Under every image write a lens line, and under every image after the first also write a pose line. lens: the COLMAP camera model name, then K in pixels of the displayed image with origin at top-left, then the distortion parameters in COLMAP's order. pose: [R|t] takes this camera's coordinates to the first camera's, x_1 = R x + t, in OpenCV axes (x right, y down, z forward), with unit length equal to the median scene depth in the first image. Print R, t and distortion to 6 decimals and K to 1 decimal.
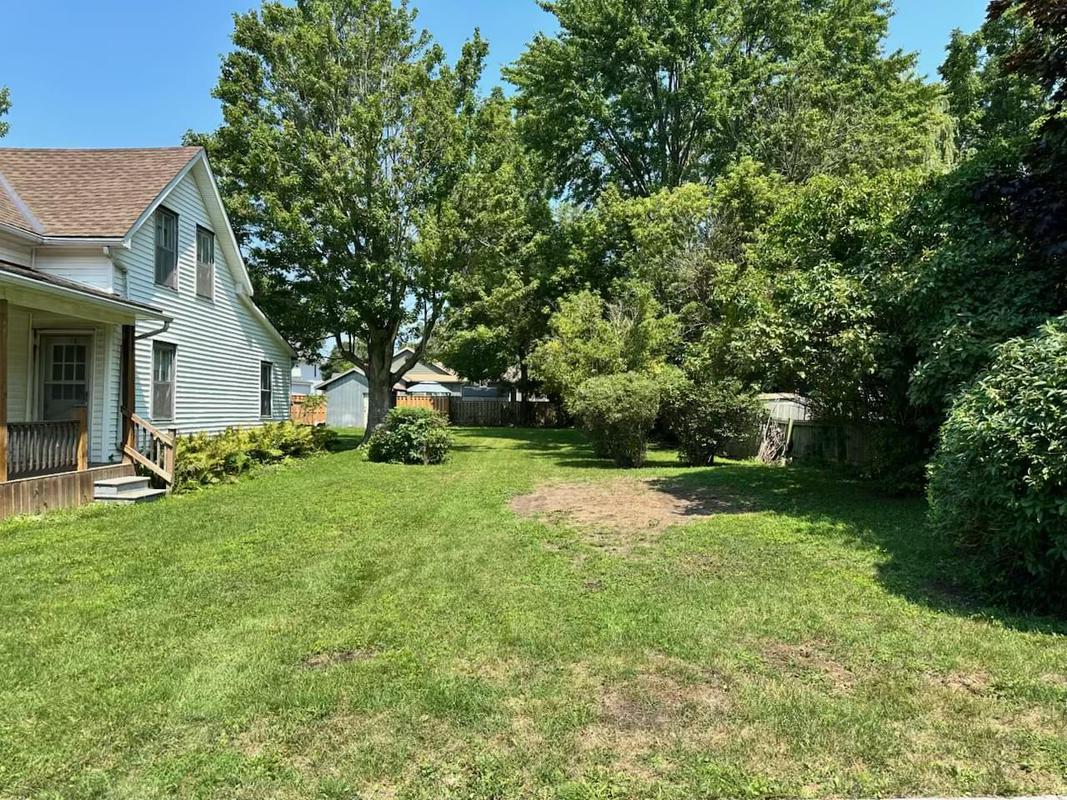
lens RADIAL K [[744.9, 0, 538.4], [0, 744.9, 403.9], [0, 0, 1]] dist [0.120027, -0.180575]
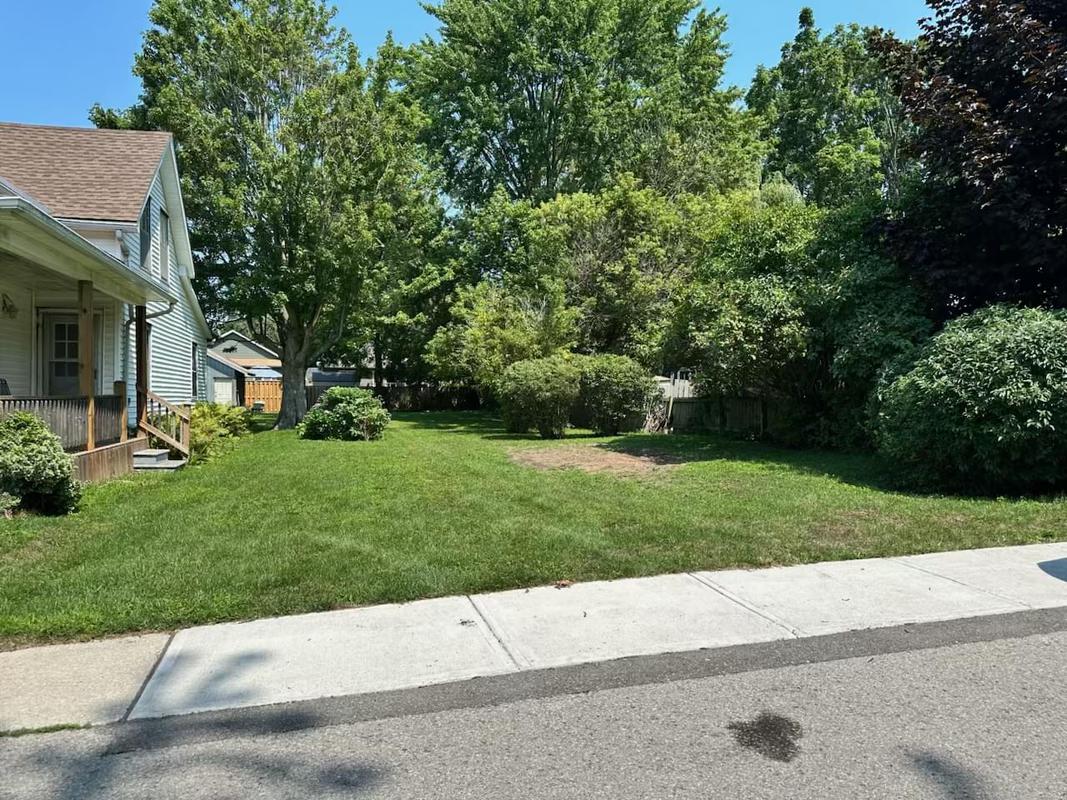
lens RADIAL K [[744.9, 0, 538.4], [0, 744.9, 403.9], [0, 0, 1]] dist [0.120027, -0.180575]
pose [[0.966963, -0.007371, 0.254811, -0.184884], [0.003148, 0.999851, 0.016977, 0.010487], [-0.254898, -0.015614, 0.966842, -0.106179]]
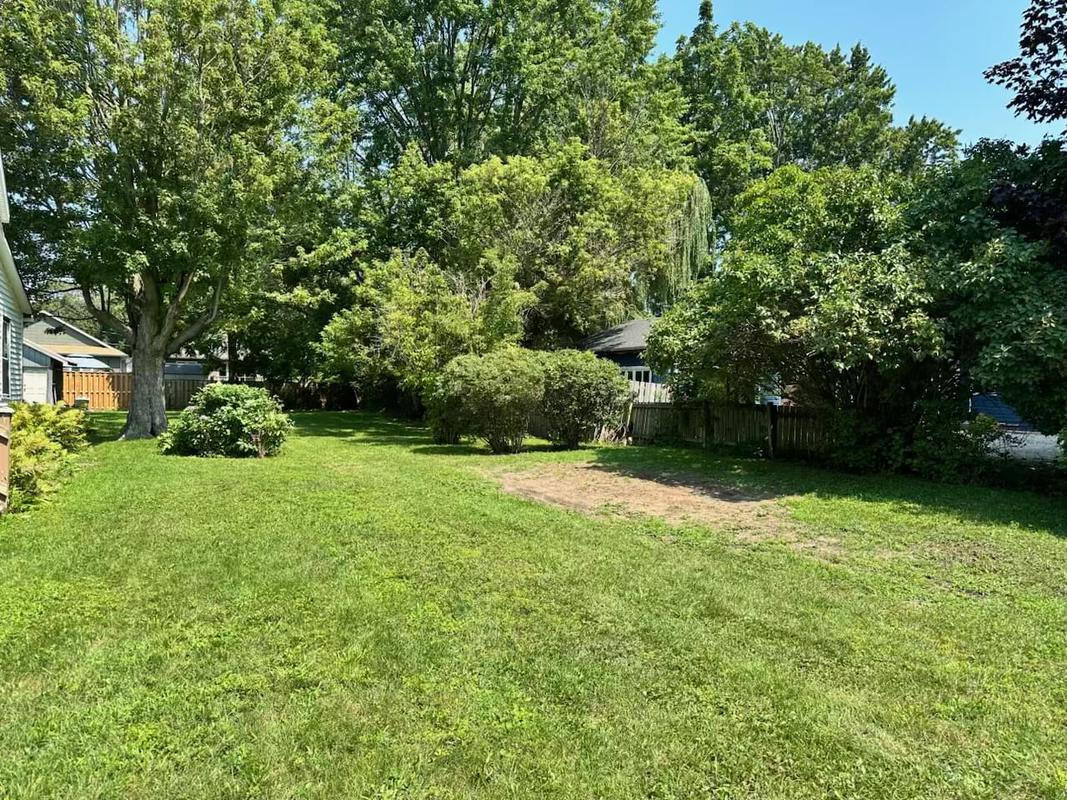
lens RADIAL K [[744.9, 0, 538.4], [0, 744.9, 403.9], [0, 0, 1]] dist [0.120027, -0.180575]
pose [[0.896808, 0.002423, 0.442413, -0.241180], [-0.012580, 0.999720, 0.020025, 0.004457], [-0.442240, -0.023524, 0.896588, 0.146812]]
